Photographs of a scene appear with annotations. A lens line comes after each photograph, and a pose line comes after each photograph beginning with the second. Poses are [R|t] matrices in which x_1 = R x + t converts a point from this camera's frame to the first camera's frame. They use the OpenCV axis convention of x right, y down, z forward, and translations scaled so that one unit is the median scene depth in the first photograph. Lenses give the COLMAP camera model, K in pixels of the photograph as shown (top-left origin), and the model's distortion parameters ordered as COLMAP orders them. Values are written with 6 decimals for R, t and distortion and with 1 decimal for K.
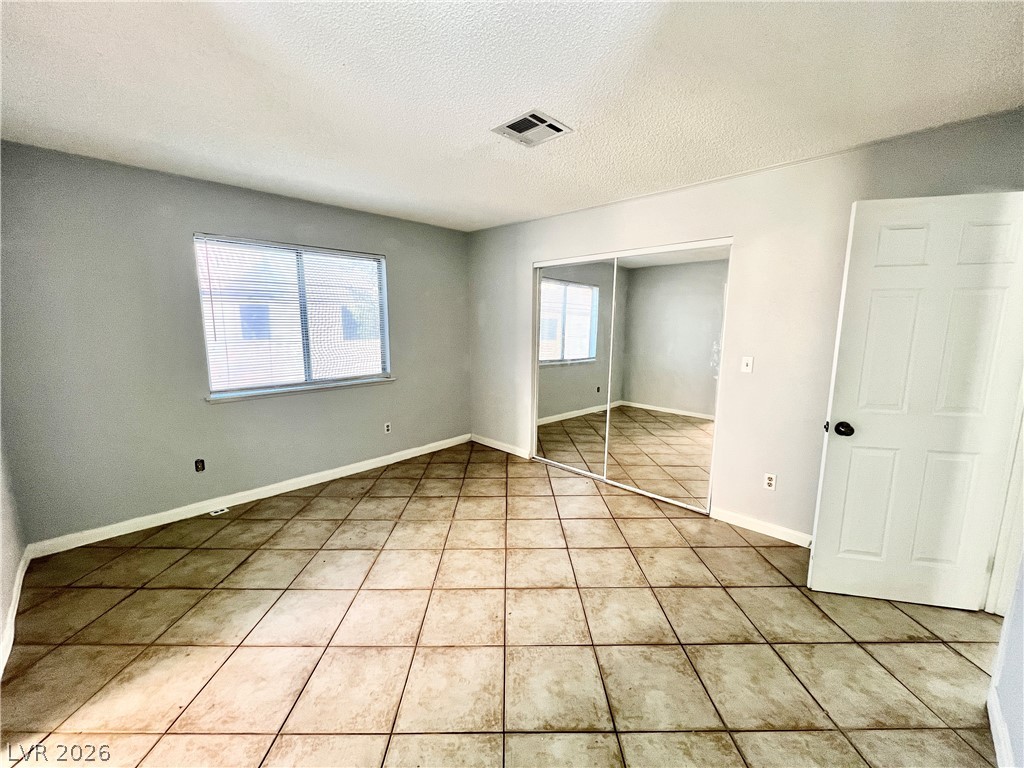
lens RADIAL K [[411.7, 0, 507.9], [0, 411.7, 385.6], [0, 0, 1]] dist [0.002663, -0.000316]
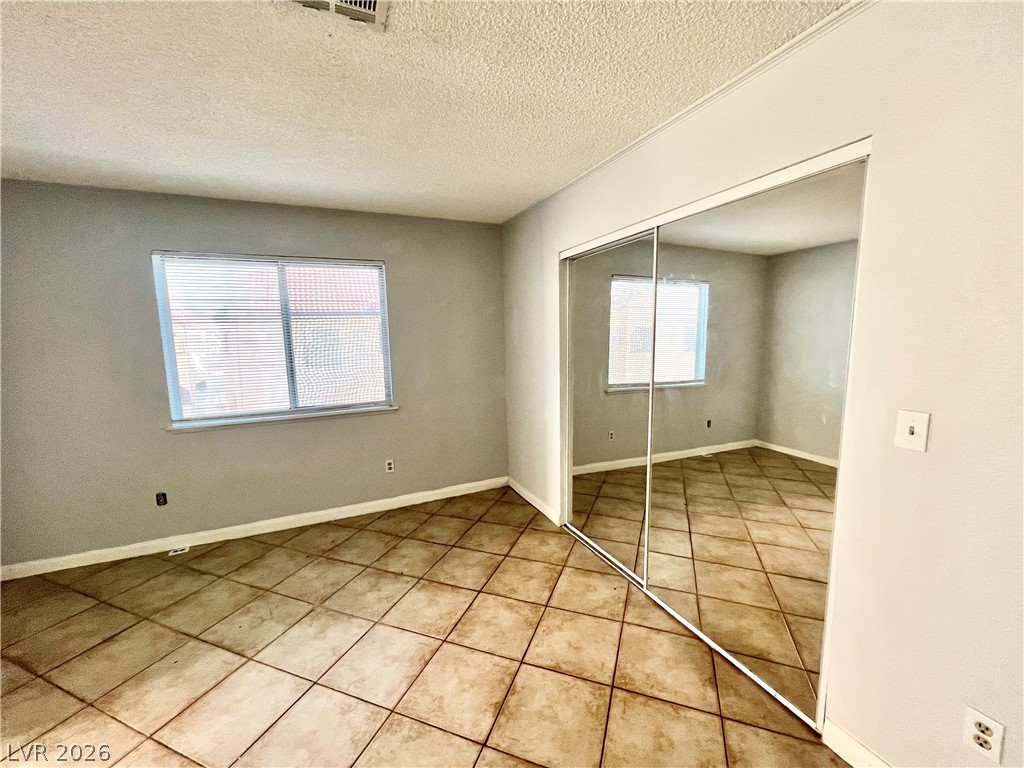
lens RADIAL K [[411.7, 0, 506.5], [0, 411.7, 386.7], [0, 0, 1]] dist [0.002663, -0.000316]
pose [[0.930402, 0.022011, -0.365880, 0.270236], [-0.031221, 0.999327, -0.019273, -0.057585], [0.365209, 0.029355, 0.930463, 0.354161]]
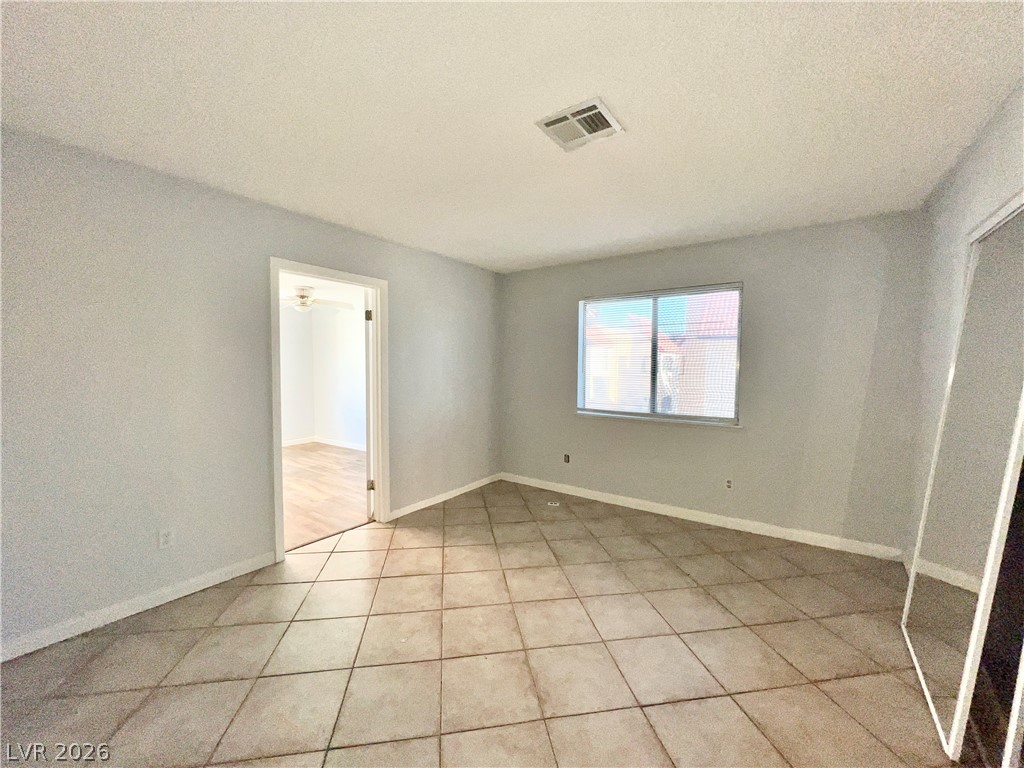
lens RADIAL K [[410.6, 0, 512.5], [0, 410.6, 383.8], [0, 0, 1]] dist [0.000110, 0.000730]
pose [[0.167112, 0.057617, -0.984253, 0.524134], [-0.155946, 0.987269, 0.031317, -0.066017], [0.973527, 0.148257, 0.173970, 0.457959]]
